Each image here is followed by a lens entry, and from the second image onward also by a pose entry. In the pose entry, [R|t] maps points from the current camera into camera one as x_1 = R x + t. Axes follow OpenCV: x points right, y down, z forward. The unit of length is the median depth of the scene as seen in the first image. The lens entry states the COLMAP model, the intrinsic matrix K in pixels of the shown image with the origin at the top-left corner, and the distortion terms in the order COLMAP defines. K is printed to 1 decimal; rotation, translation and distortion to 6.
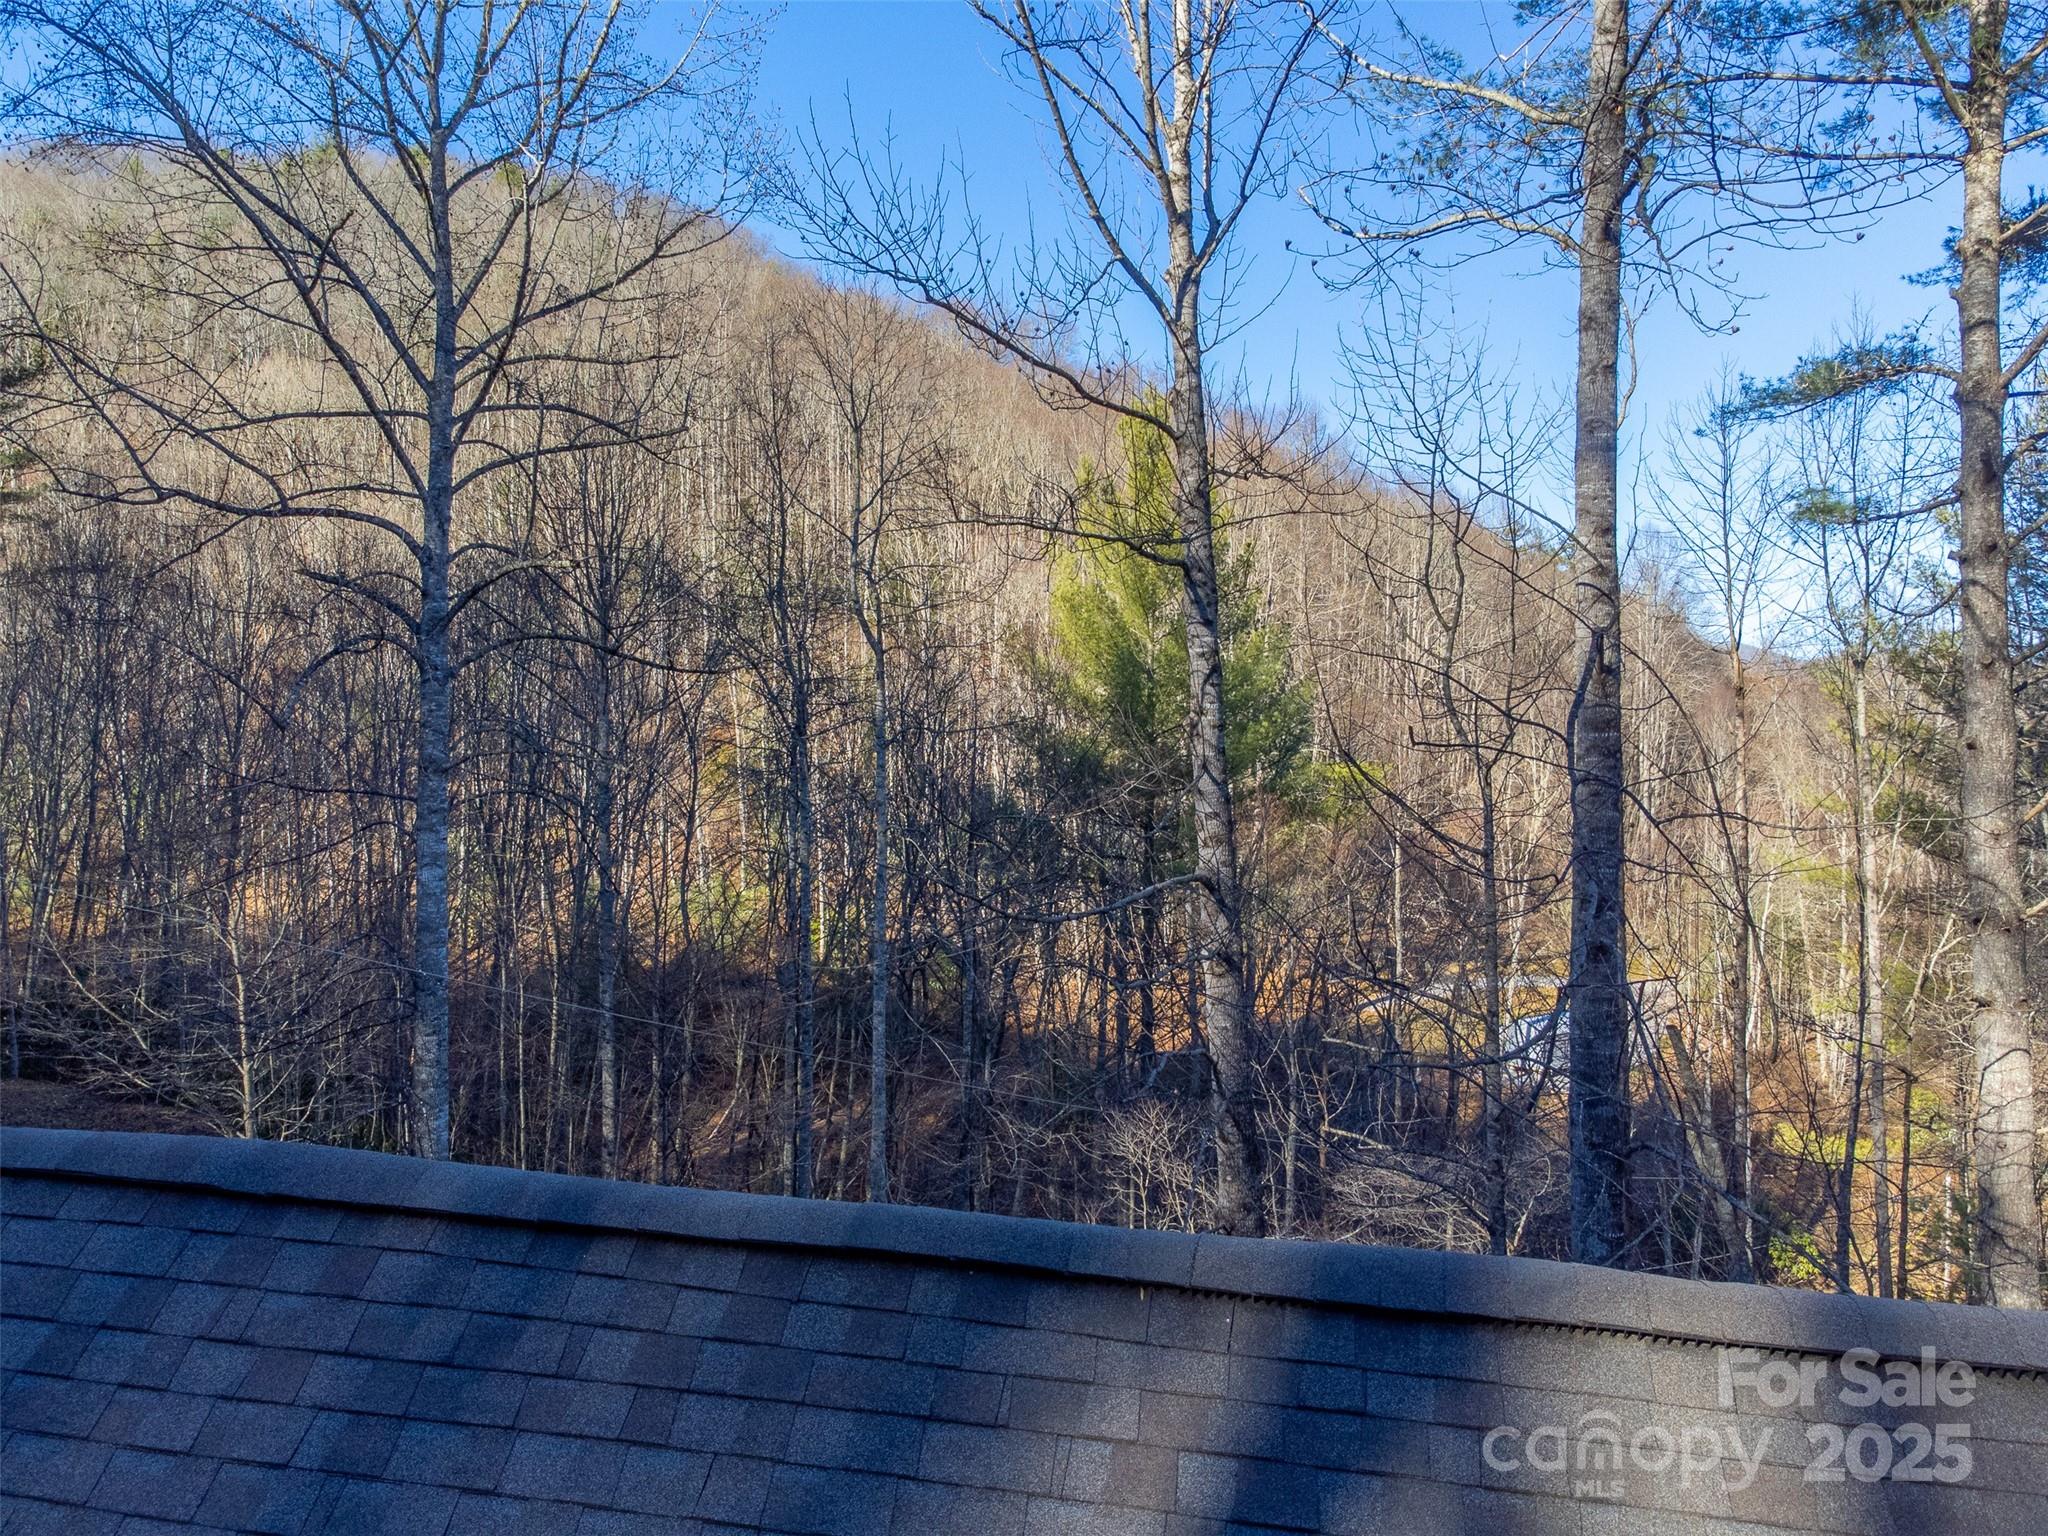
lens RADIAL K [[1528.0, 0, 1016.8], [0, 1528.0, 759.2], [0, 0, 1]] dist [0.037041, -0.006734]
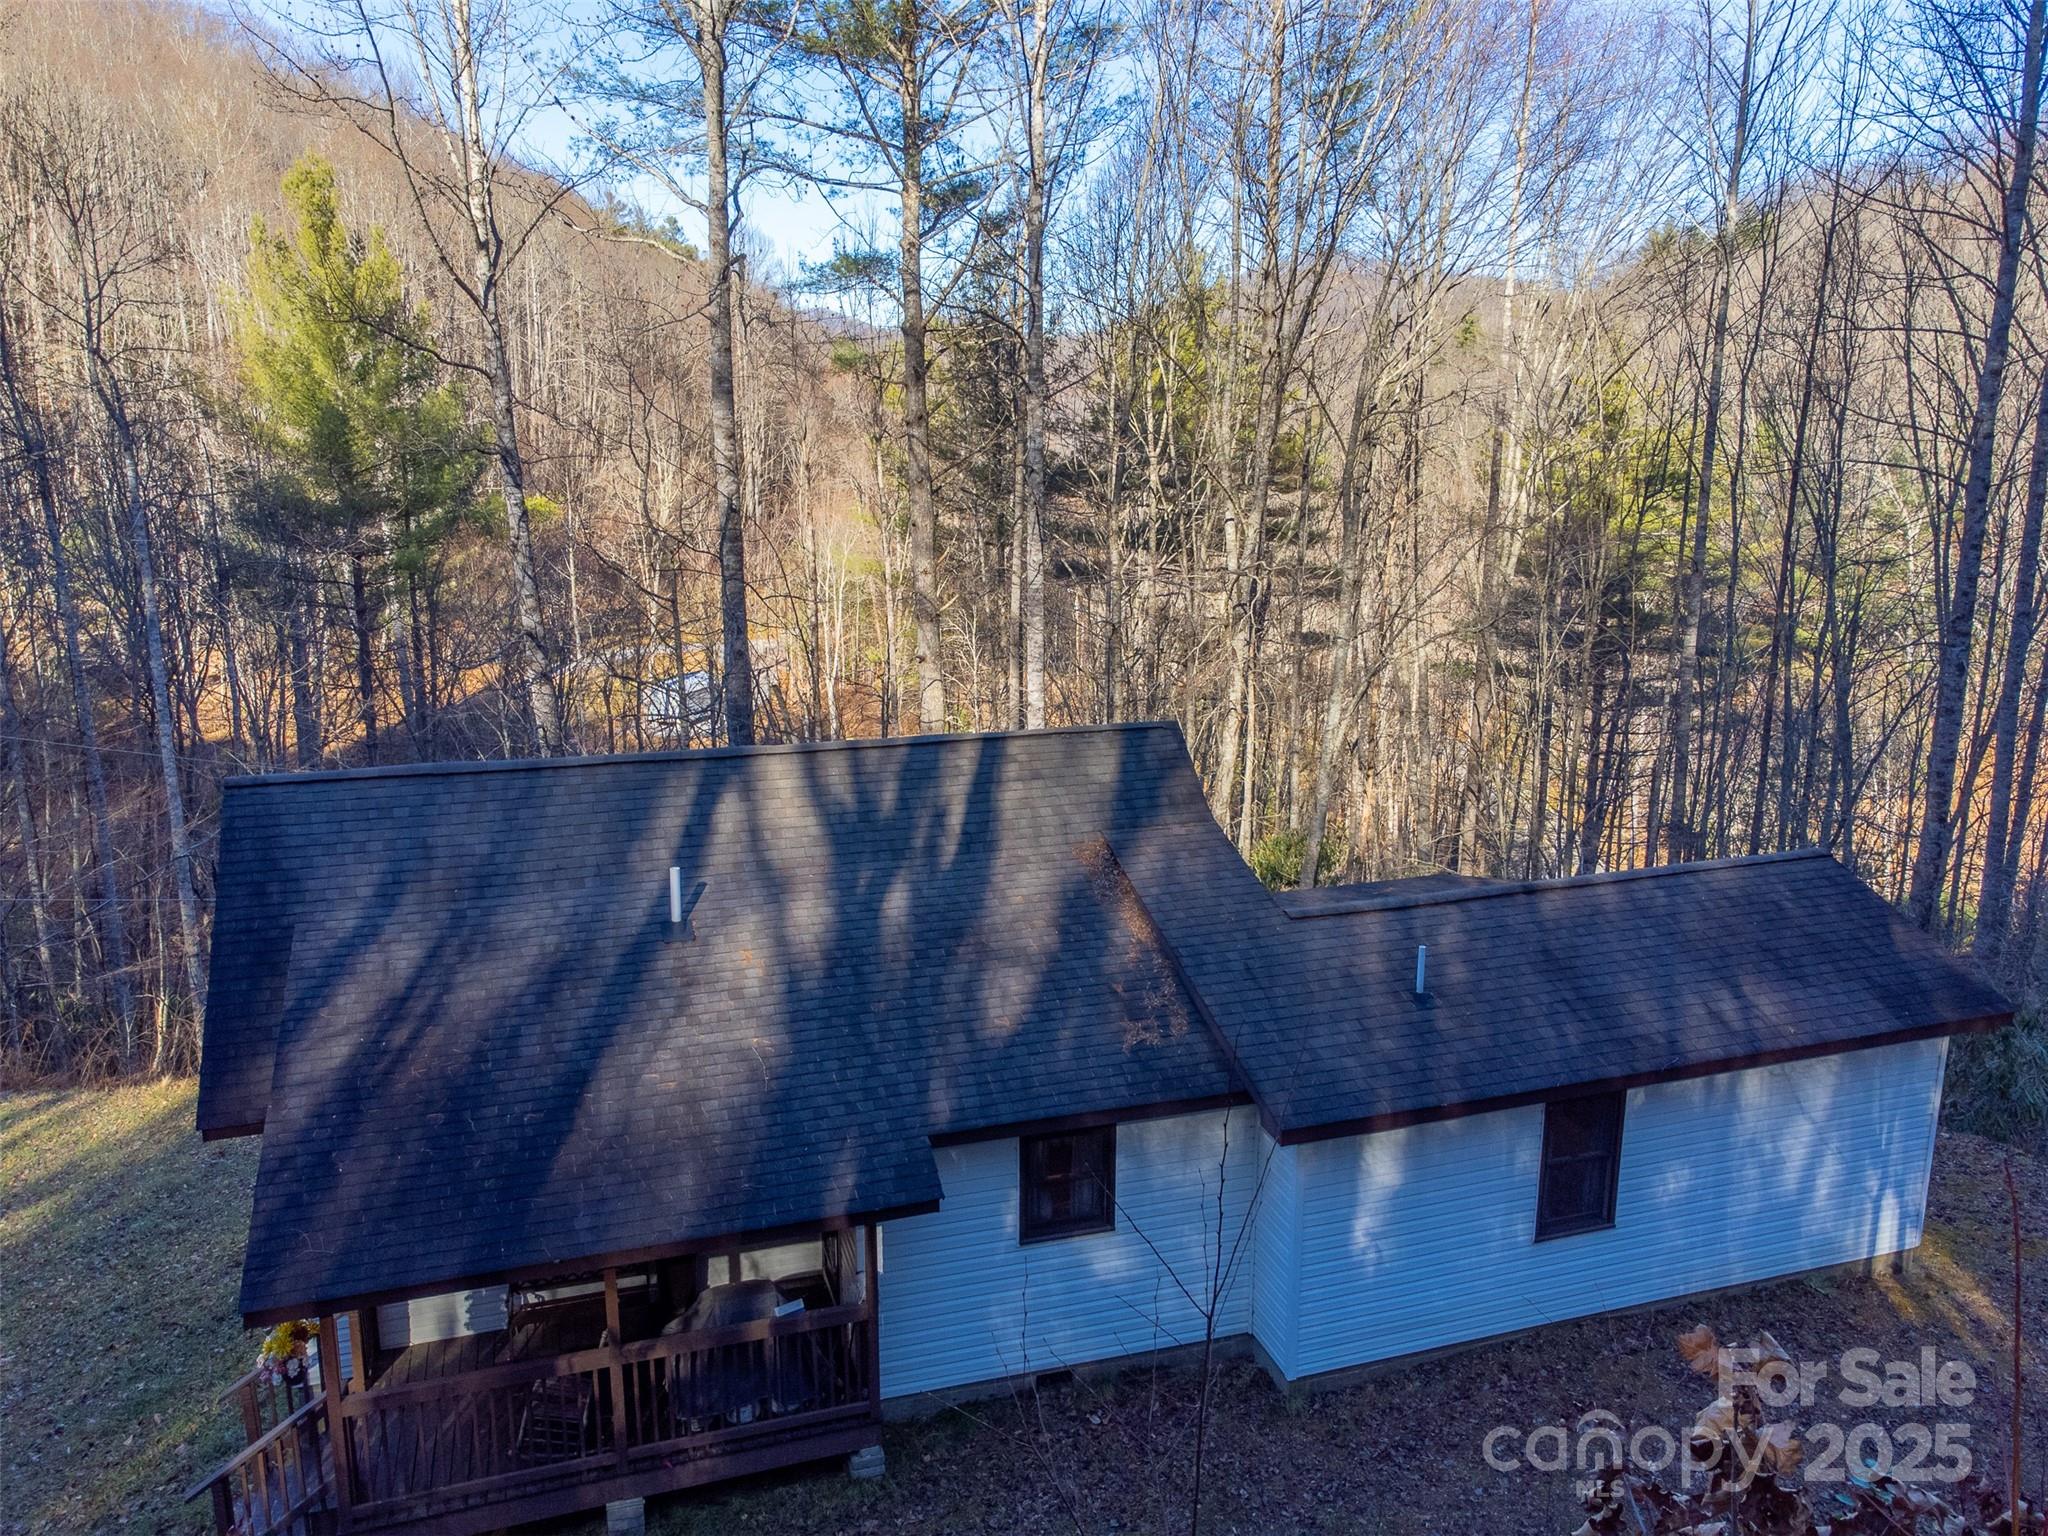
lens RADIAL K [[1528.0, 0, 1016.8], [0, 1528.0, 759.2], [0, 0, 1]] dist [0.037041, -0.006734]
pose [[0.848783, -0.119659, 0.515023, -0.331787], [0.007230, 0.976591, 0.214984, -0.157190], [-0.528692, -0.178751, 0.829779, -0.811828]]
